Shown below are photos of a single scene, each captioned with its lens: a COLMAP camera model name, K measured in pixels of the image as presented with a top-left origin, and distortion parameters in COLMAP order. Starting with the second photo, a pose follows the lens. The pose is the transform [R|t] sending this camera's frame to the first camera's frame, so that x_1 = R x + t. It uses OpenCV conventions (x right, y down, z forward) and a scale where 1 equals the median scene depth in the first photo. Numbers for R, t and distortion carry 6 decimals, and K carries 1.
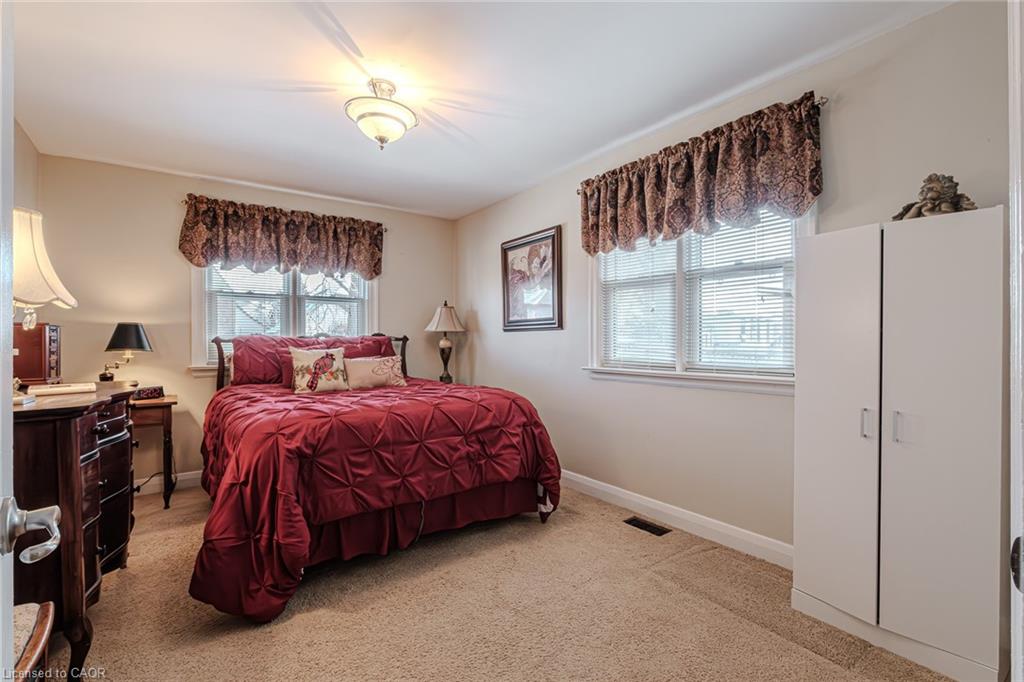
lens RADIAL K [[449.2, 0, 513.9], [0, 449.2, 336.6], [0, 0, 1]] dist [-0.008574, -0.000353]
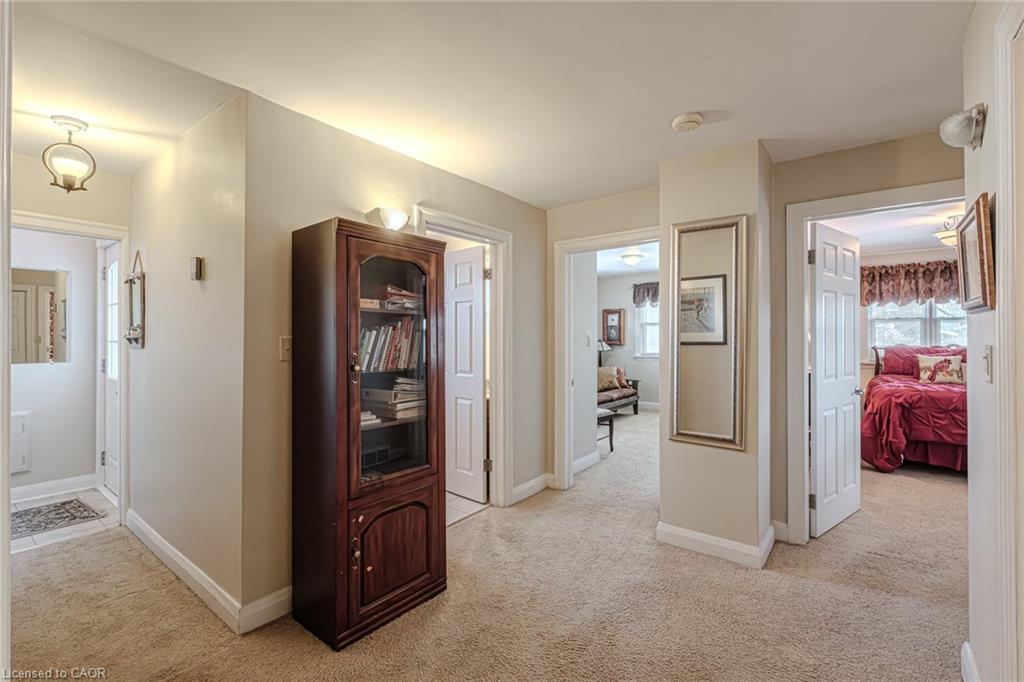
lens RADIAL K [[449.2, 0, 514.2], [0, 449.2, 332.5], [0, 0, 1]] dist [-0.008574, -0.000353]
pose [[0.253680, 0.001781, -0.967287, 0.668943], [0.009406, 0.999946, 0.004308, -0.072564], [0.967243, -0.010191, 0.253649, -0.808001]]
